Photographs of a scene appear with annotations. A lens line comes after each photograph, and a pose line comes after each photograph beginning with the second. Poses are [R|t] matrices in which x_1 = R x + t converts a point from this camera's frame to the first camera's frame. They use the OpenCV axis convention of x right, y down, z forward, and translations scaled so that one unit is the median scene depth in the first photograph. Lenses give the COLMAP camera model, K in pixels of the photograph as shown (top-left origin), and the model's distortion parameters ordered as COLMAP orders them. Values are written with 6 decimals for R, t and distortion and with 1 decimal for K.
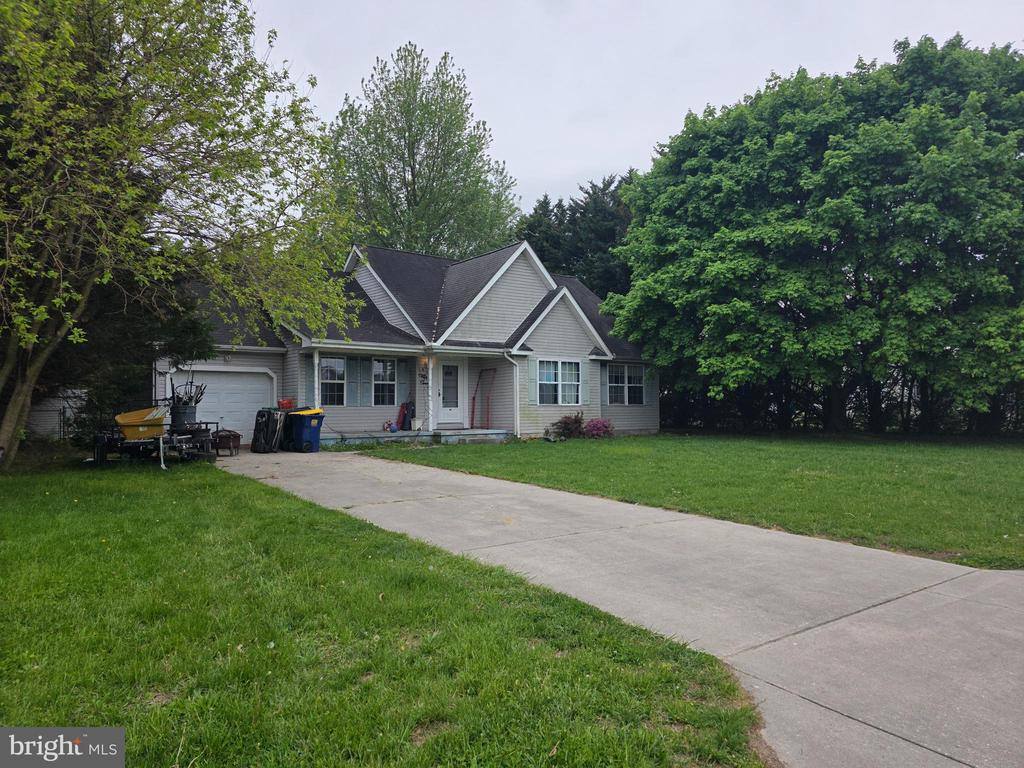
lens RADIAL K [[700.7, 0, 512.0], [0, 700.7, 384.0], [0, 0, 1]] dist [0.086359, 0.000113]
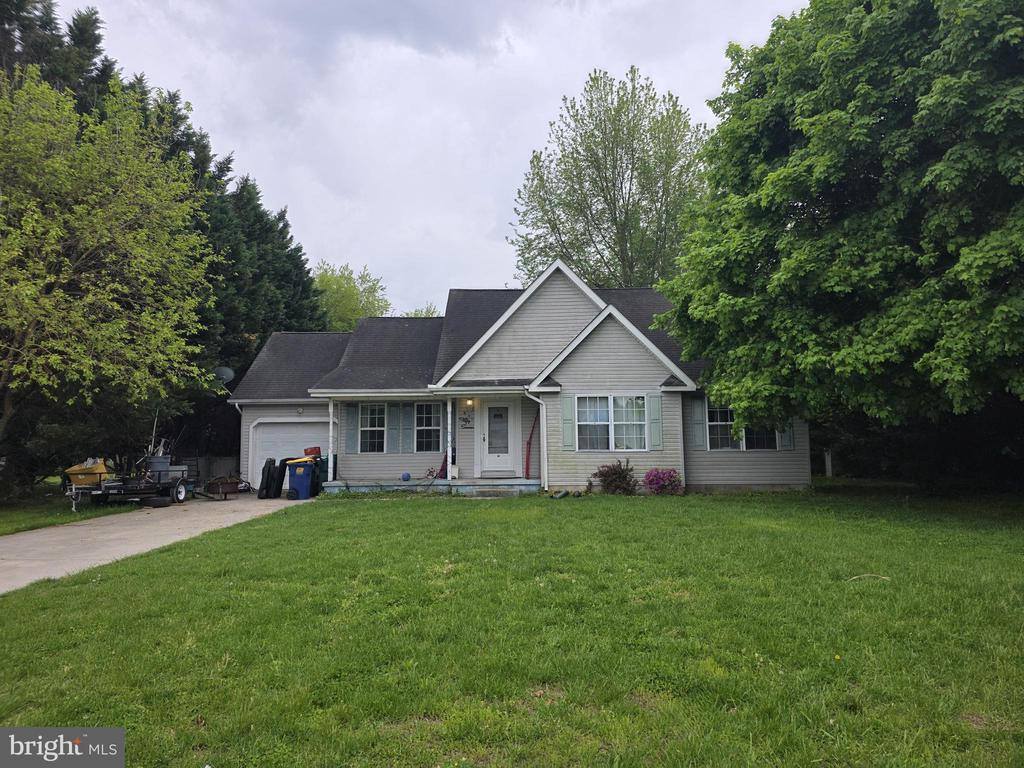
lens RADIAL K [[700.7, 0, 512.0], [0, 700.7, 384.0], [0, 0, 1]] dist [0.086359, 0.000113]
pose [[0.782029, -0.061804, -0.620170, 0.492522], [0.025276, 0.997397, -0.067524, 0.005162], [0.622729, 0.037130, 0.781556, 0.304954]]
